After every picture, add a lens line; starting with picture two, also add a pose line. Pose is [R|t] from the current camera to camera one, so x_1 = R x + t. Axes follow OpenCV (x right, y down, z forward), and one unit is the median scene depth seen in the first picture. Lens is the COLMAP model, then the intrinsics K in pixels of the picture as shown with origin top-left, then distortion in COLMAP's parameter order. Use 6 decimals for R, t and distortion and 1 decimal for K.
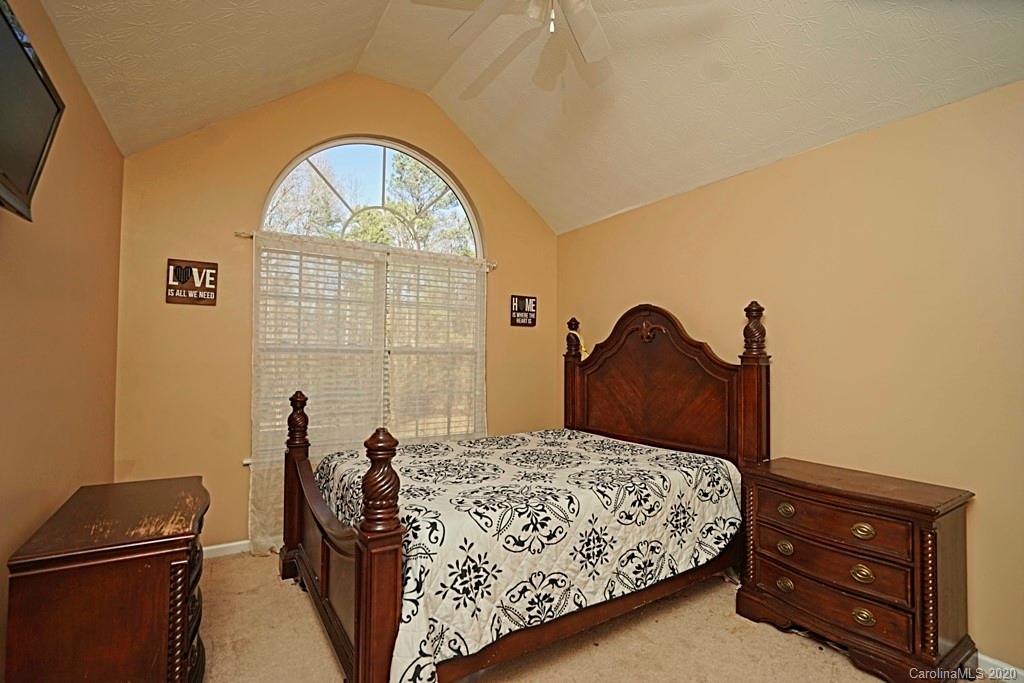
lens RADIAL K [[462.1, 0, 492.3], [0, 462.1, 359.8], [0, 0, 1]] dist [-0.017080, 0.000018]
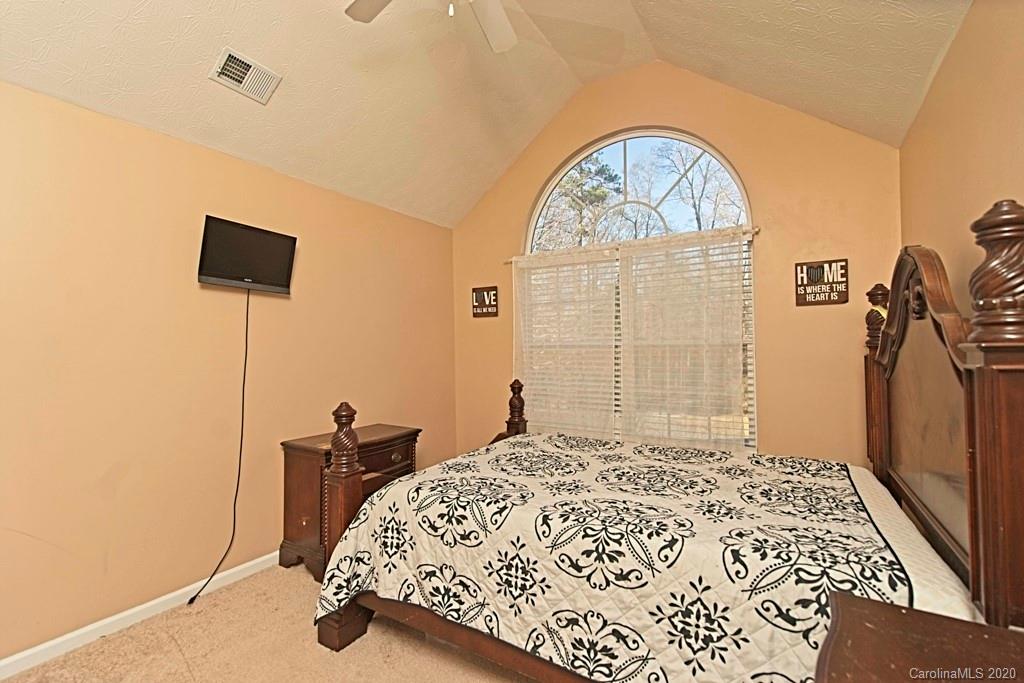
lens RADIAL K [[459.0, 0, 506.2], [0, 459.0, 338.8], [0, 0, 1]] dist [0.015951, -0.008121]
pose [[0.446906, -0.030559, -0.894059, 0.840435], [0.003832, 0.999473, -0.032247, -0.005080], [0.894573, 0.010985, 0.446788, 0.506569]]
